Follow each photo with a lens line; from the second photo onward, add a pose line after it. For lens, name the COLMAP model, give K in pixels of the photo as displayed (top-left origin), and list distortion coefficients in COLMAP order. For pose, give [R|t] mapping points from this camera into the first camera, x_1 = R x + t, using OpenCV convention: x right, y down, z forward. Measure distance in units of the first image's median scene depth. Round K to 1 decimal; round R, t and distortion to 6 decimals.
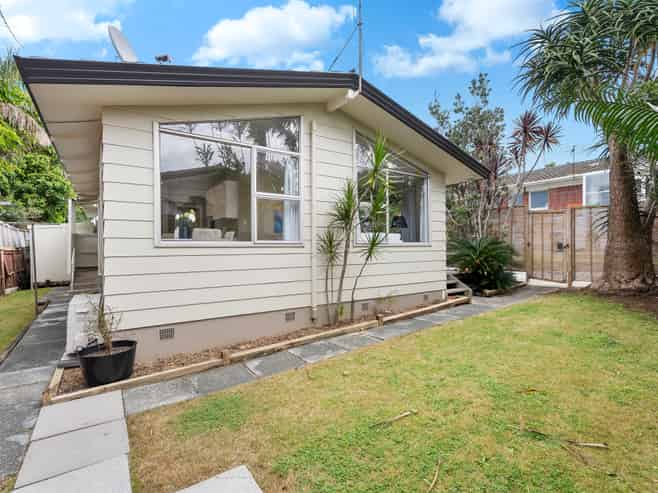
lens RADIAL K [[325.9, 0, 333.3], [0, 325.9, 245.4], [0, 0, 1]] dist [0.003527, 0.000470]
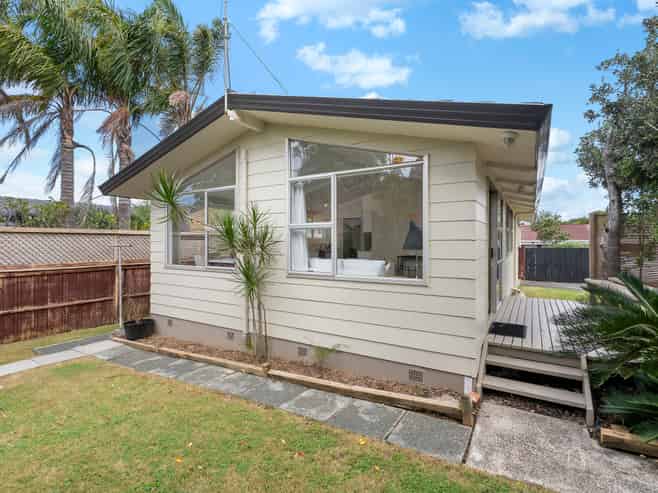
lens RADIAL K [[325.9, 0, 333.3], [0, 325.9, 245.4], [0, 0, 1]] dist [0.003527, 0.000470]
pose [[0.408263, 0.004765, -0.912852, 1.010519], [-0.006523, 0.999976, 0.002303, -0.090185], [0.912841, 0.005015, 0.408285, 0.867790]]
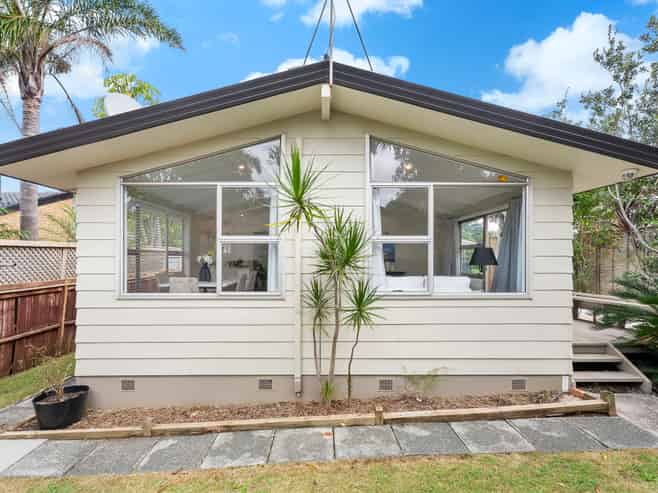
lens RADIAL K [[333.3, 0, 331.3], [0, 333.3, 257.2], [0, 0, 1]] dist [0.005814, -0.000393]
pose [[0.823558, -0.001858, -0.567229, 0.476522], [-0.000195, 0.999994, -0.003559, -0.096392], [0.567232, 0.003041, 0.823553, 0.408084]]
